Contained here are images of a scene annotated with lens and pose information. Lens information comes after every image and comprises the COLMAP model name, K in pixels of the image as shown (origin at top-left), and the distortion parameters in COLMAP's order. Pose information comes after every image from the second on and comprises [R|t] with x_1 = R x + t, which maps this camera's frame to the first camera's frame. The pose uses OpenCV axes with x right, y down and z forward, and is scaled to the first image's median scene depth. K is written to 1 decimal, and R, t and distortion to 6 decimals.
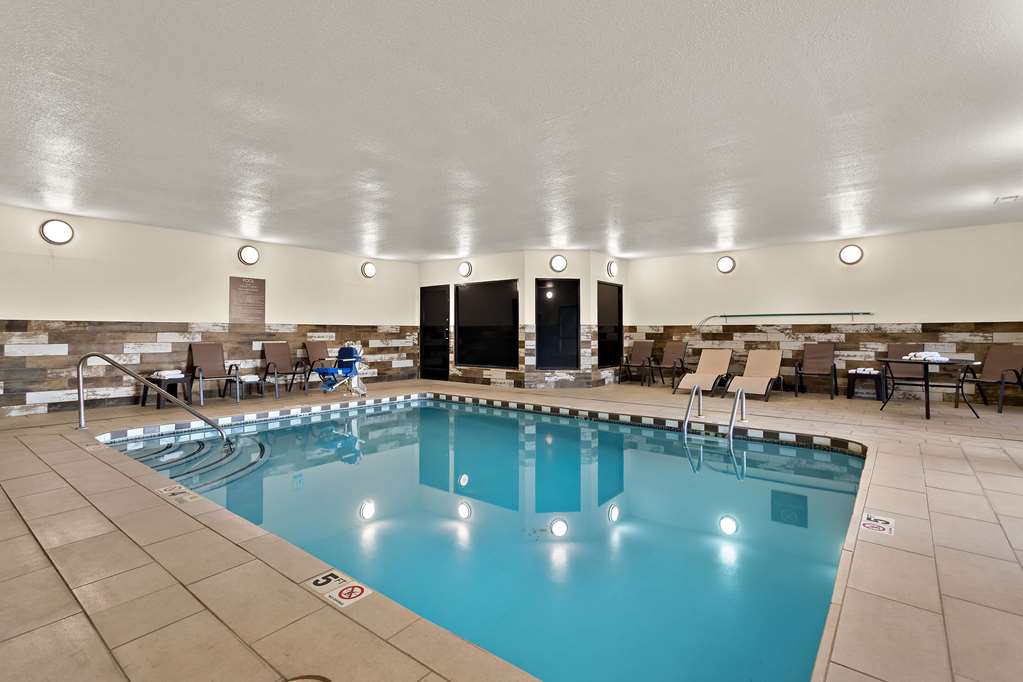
lens RADIAL K [[485.0, 0, 510.6], [0, 485.0, 330.7], [0, 0, 1]] dist [0.000299, -0.000129]
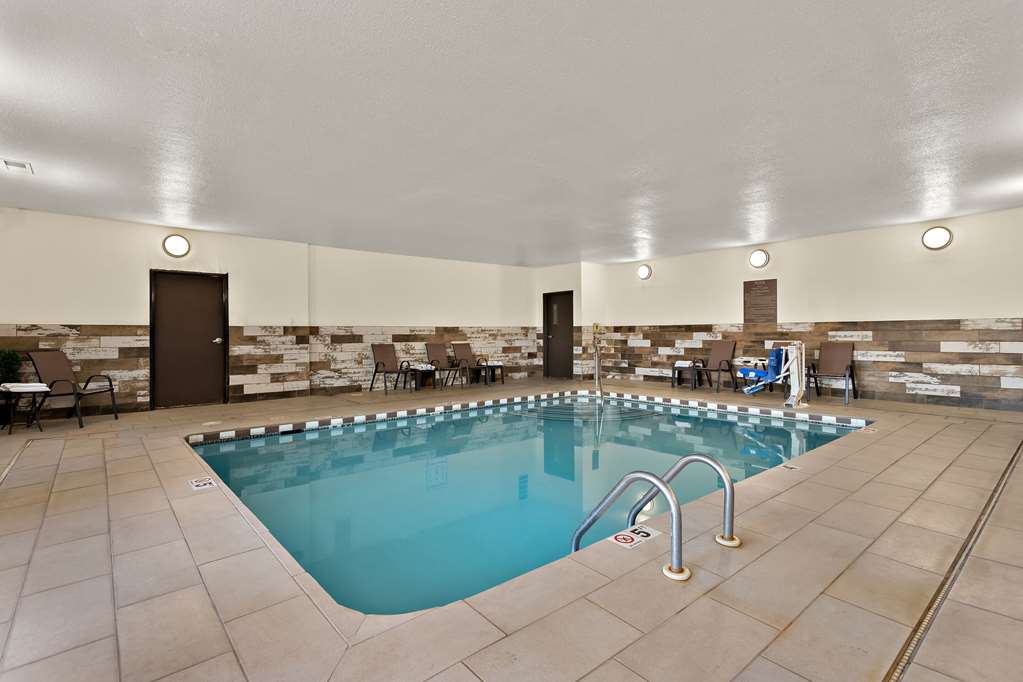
lens RADIAL K [[485.0, 0, 514.6], [0, 485.0, 339.5], [0, 0, 1]] dist [0.000299, -0.000129]
pose [[-0.181888, 0.012423, -0.983241, 0.920313], [0.011294, 0.999881, 0.010544, 0.004762], [0.983254, -0.009186, -0.182007, 1.027723]]
